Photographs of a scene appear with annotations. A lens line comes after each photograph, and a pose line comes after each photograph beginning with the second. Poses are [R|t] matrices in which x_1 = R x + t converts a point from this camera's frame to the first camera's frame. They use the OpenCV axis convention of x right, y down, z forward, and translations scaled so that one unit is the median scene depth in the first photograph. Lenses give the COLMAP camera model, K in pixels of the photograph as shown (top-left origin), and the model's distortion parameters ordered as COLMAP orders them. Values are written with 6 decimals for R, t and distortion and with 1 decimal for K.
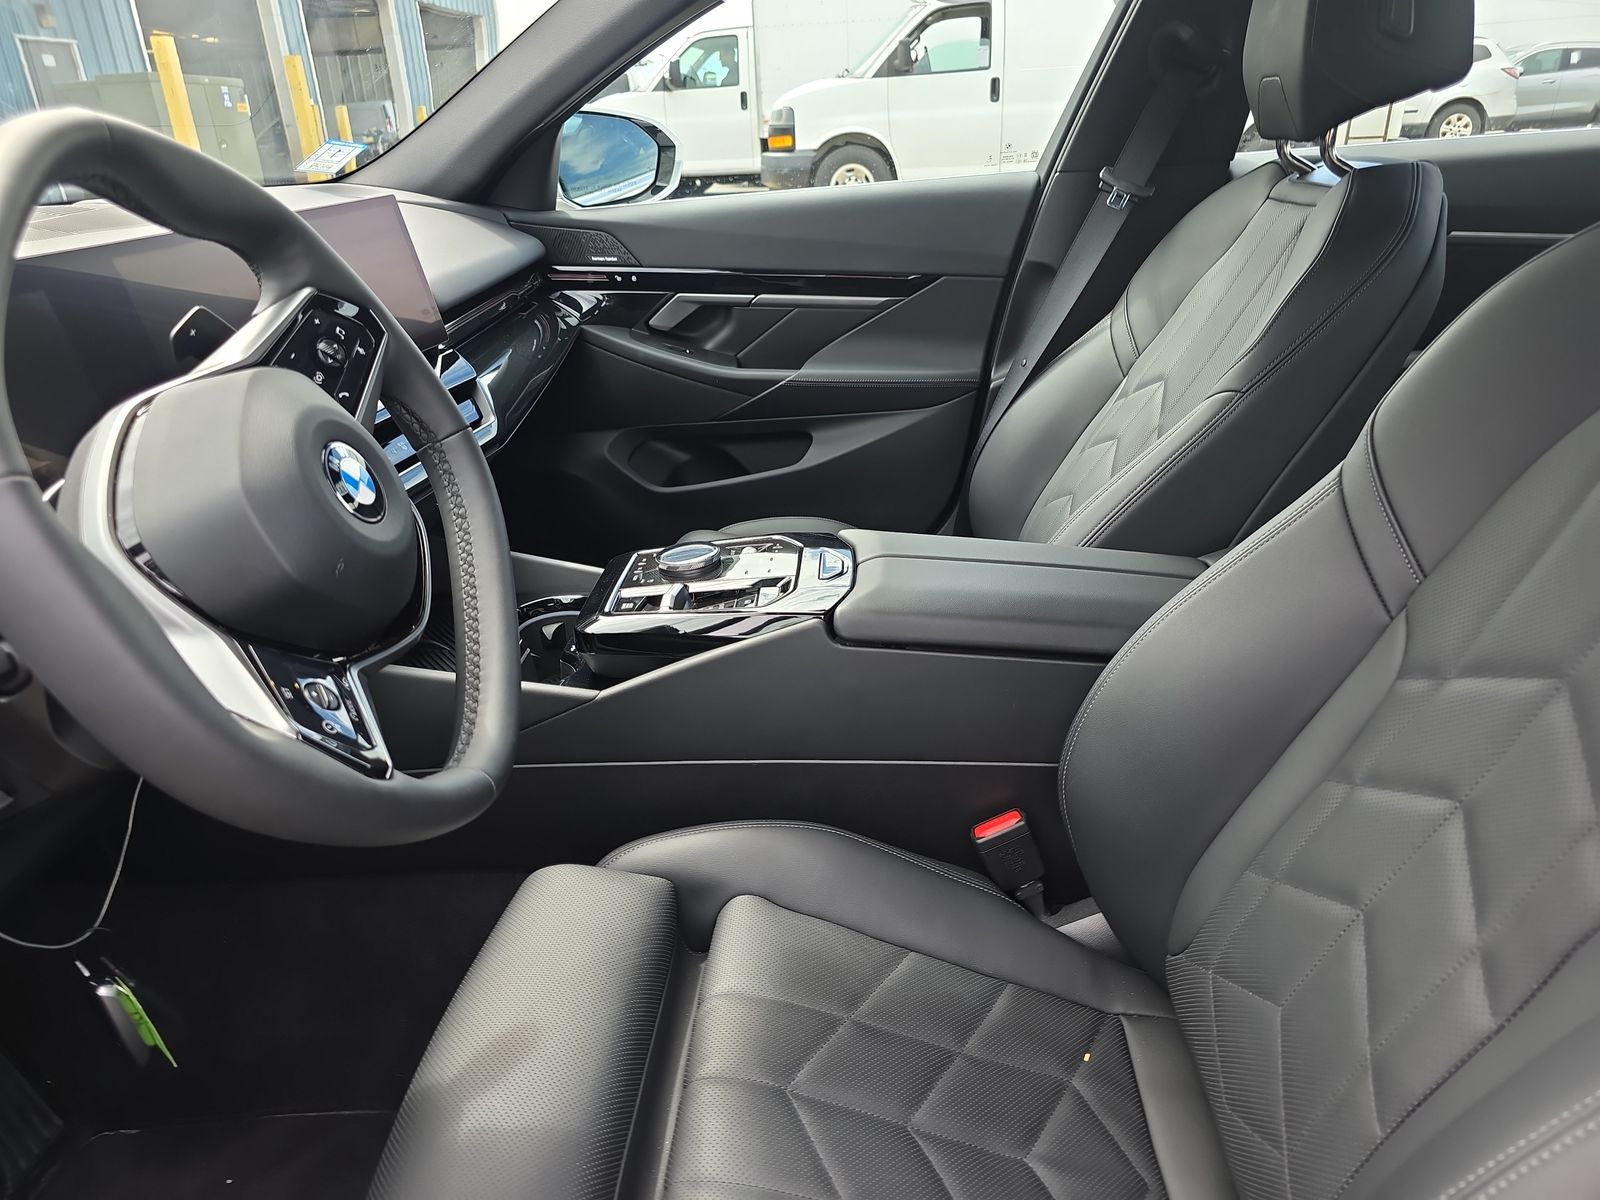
lens RADIAL K [[1077.8, 0, 785.7], [0, 1077.8, 602.2], [0, 0, 1]] dist [-0.000597, -0.003961]
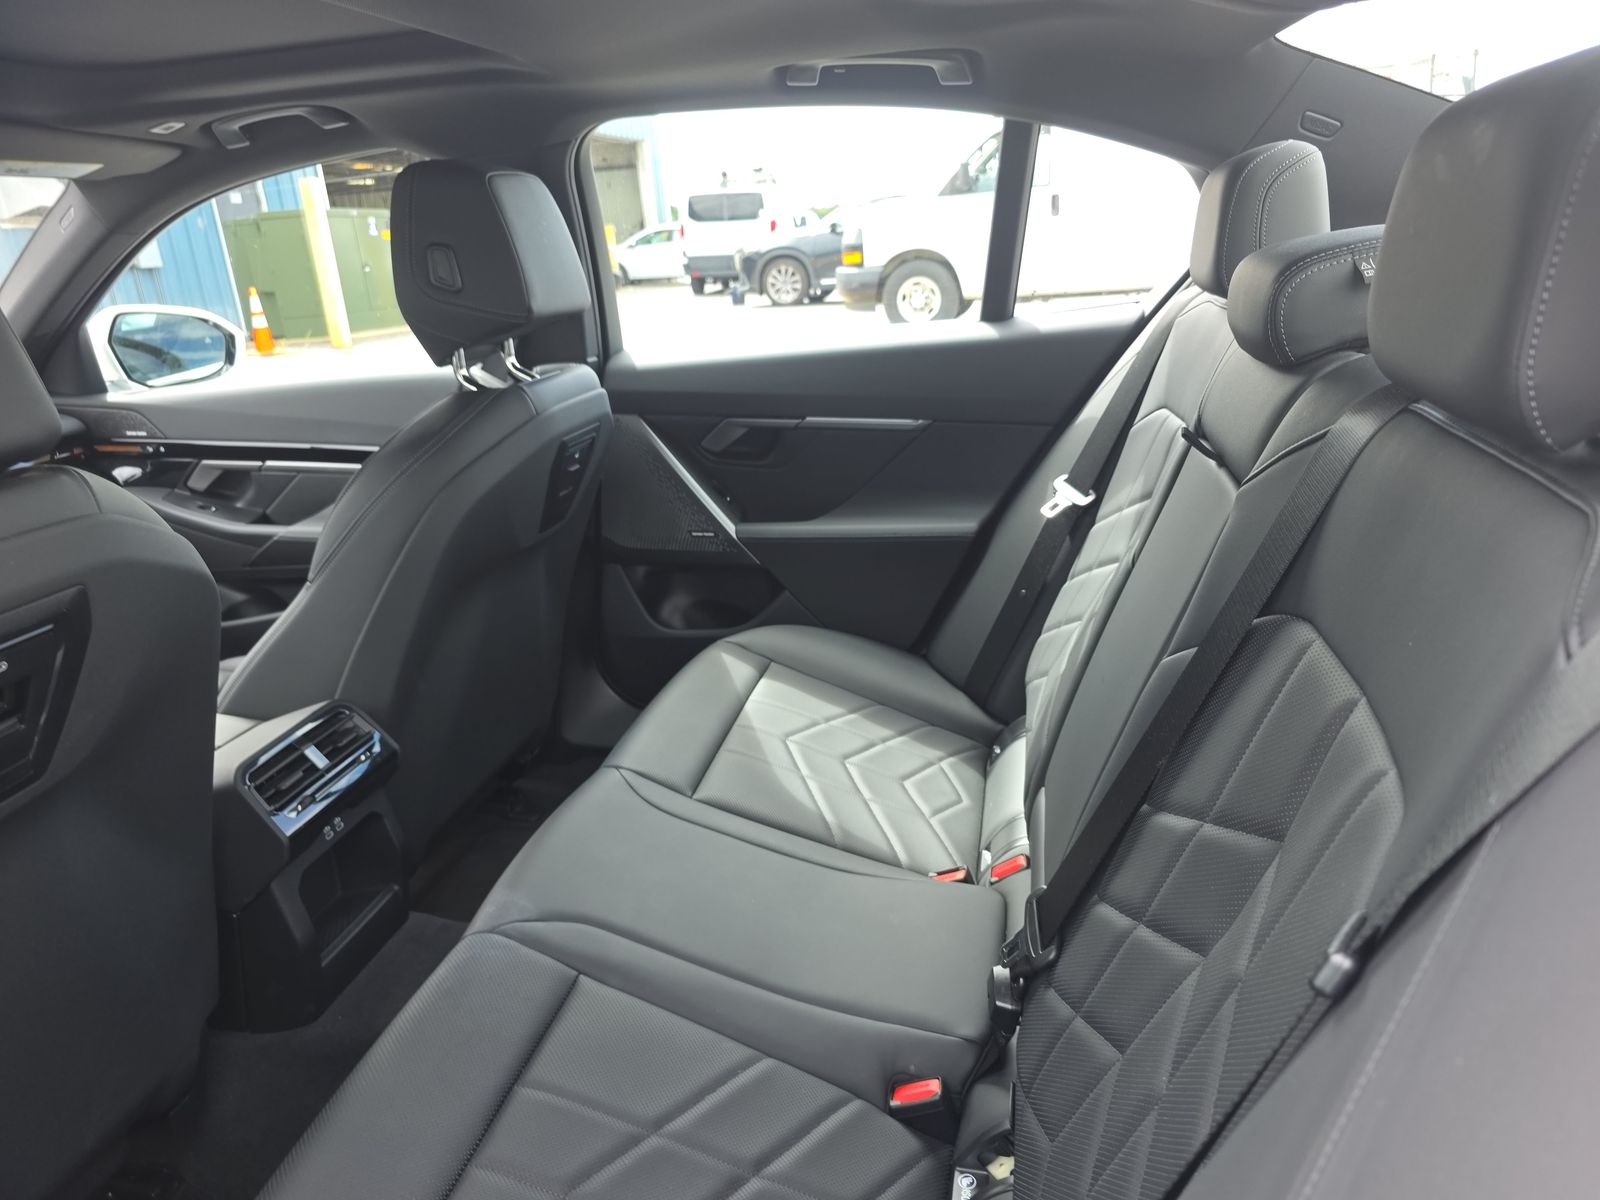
lens RADIAL K [[1082.2, 0, 826.6], [0, 1082.2, 591.8], [0, 0, 1]] dist [-0.004352, -0.006131]
pose [[0.993062, 0.014286, -0.116723, 0.702378], [-0.025232, 0.995361, -0.092846, -0.053513], [0.114855, 0.095147, 0.988815, -0.063190]]
